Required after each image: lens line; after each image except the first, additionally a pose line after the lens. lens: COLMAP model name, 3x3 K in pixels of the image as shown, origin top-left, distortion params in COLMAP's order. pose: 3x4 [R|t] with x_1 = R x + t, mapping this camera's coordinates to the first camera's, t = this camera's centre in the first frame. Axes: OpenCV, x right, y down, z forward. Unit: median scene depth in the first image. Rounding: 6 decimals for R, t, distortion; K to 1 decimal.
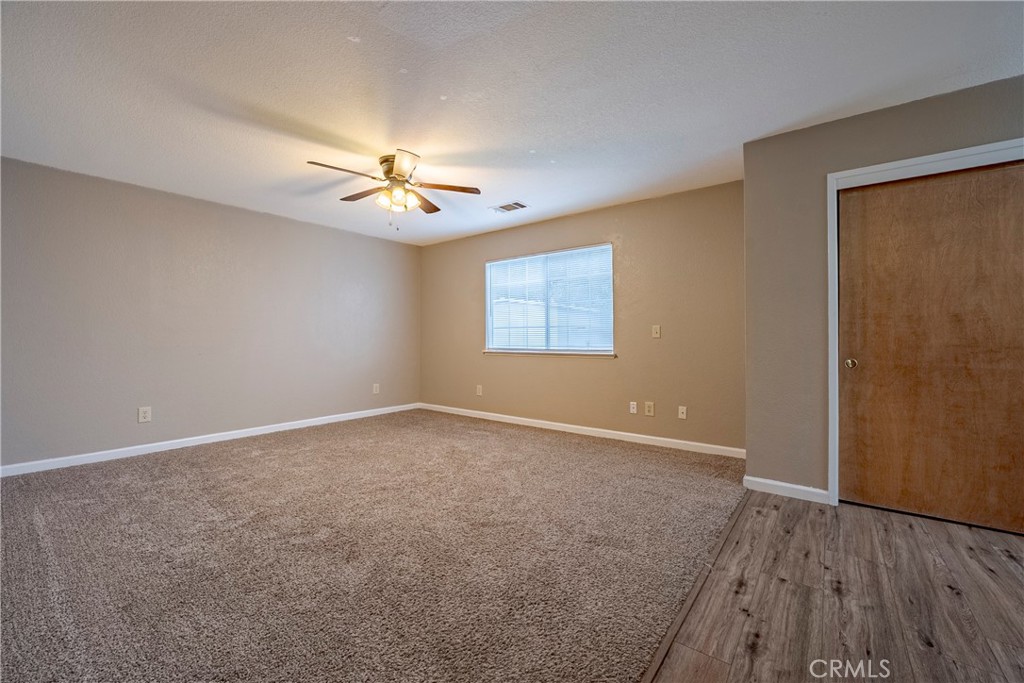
lens RADIAL K [[412.0, 0, 512.0], [0, 412.0, 335.2], [0, 0, 1]] dist [-0.014235, 0.000595]
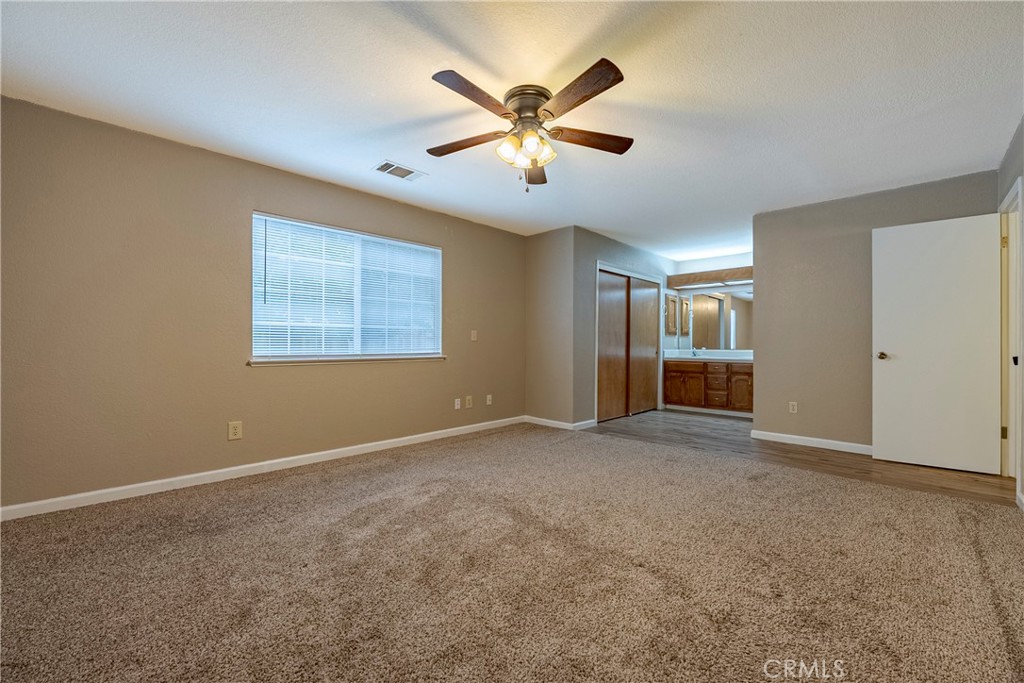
lens RADIAL K [[412.0, 0, 512.3], [0, 412.0, 344.0], [0, 0, 1]] dist [-0.014235, 0.000595]
pose [[0.125386, 0.007006, 0.992083, -0.745399], [-0.006457, 0.999960, -0.006246, 0.020077], [-0.992087, -0.005622, 0.125427, 0.684281]]
